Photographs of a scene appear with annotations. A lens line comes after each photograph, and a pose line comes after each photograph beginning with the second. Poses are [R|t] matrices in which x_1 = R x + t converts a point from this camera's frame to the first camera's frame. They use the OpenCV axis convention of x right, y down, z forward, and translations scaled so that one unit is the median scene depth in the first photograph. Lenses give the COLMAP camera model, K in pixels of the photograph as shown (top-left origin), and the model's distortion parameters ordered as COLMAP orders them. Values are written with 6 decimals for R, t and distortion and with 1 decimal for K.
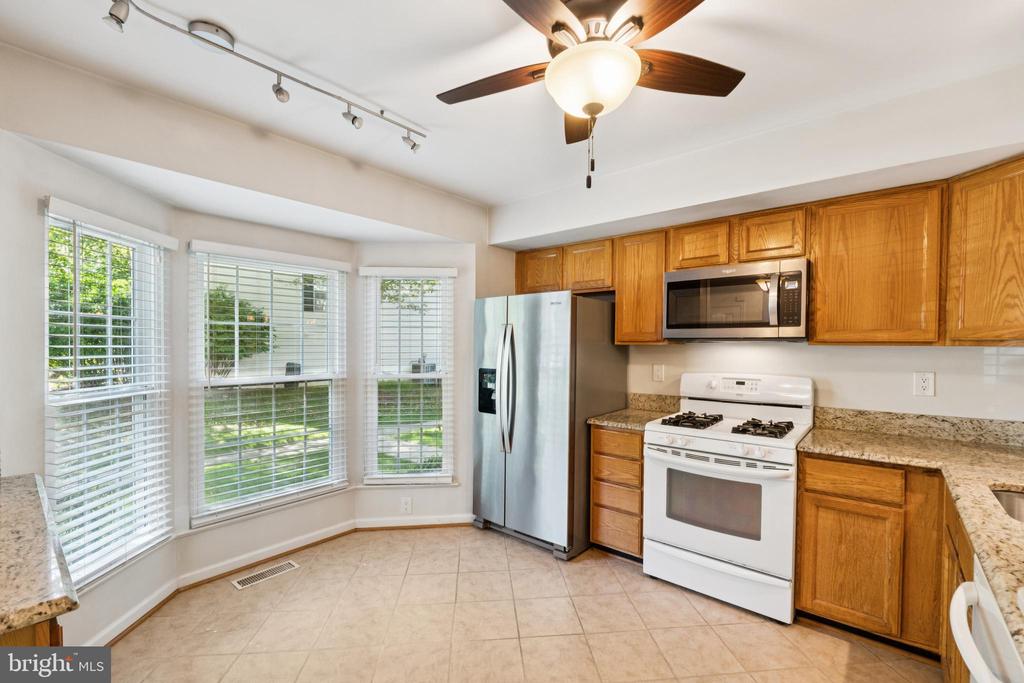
lens RADIAL K [[435.2, 0, 515.1], [0, 435.2, 345.0], [0, 0, 1]] dist [-0.001469, -0.000078]
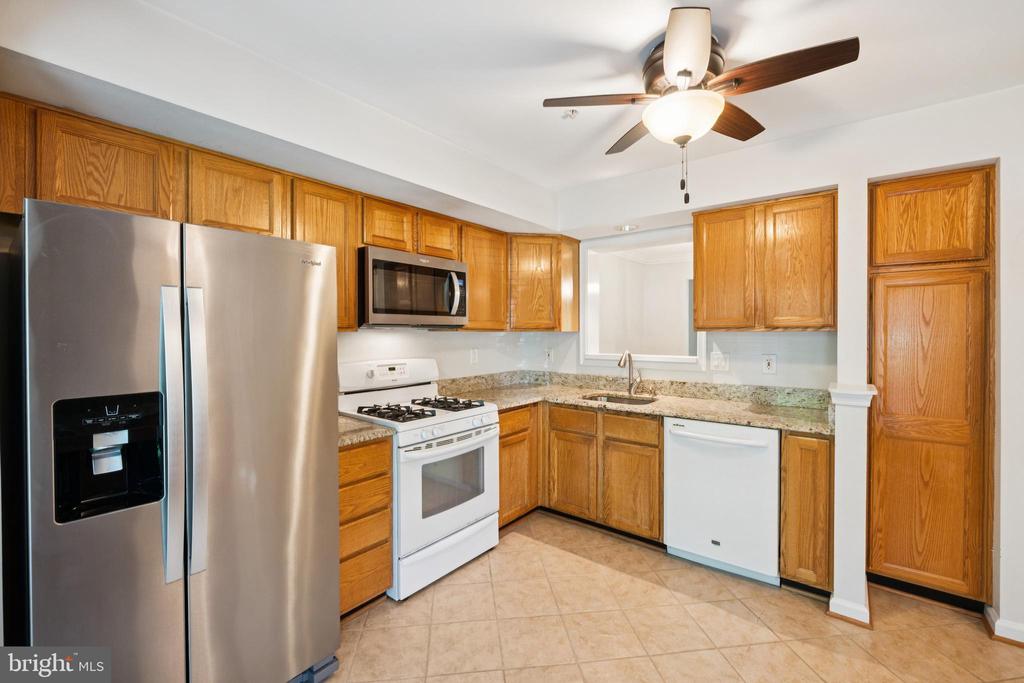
lens RADIAL K [[429.5, 0, 512.0], [0, 429.5, 333.9], [0, 0, 1]] dist [-0.004745, -0.000006]
pose [[-0.015831, -0.007865, 0.999844, -0.574482], [0.003955, 0.999961, 0.007929, -0.001944], [-0.999867, 0.004080, -0.015799, 0.849053]]
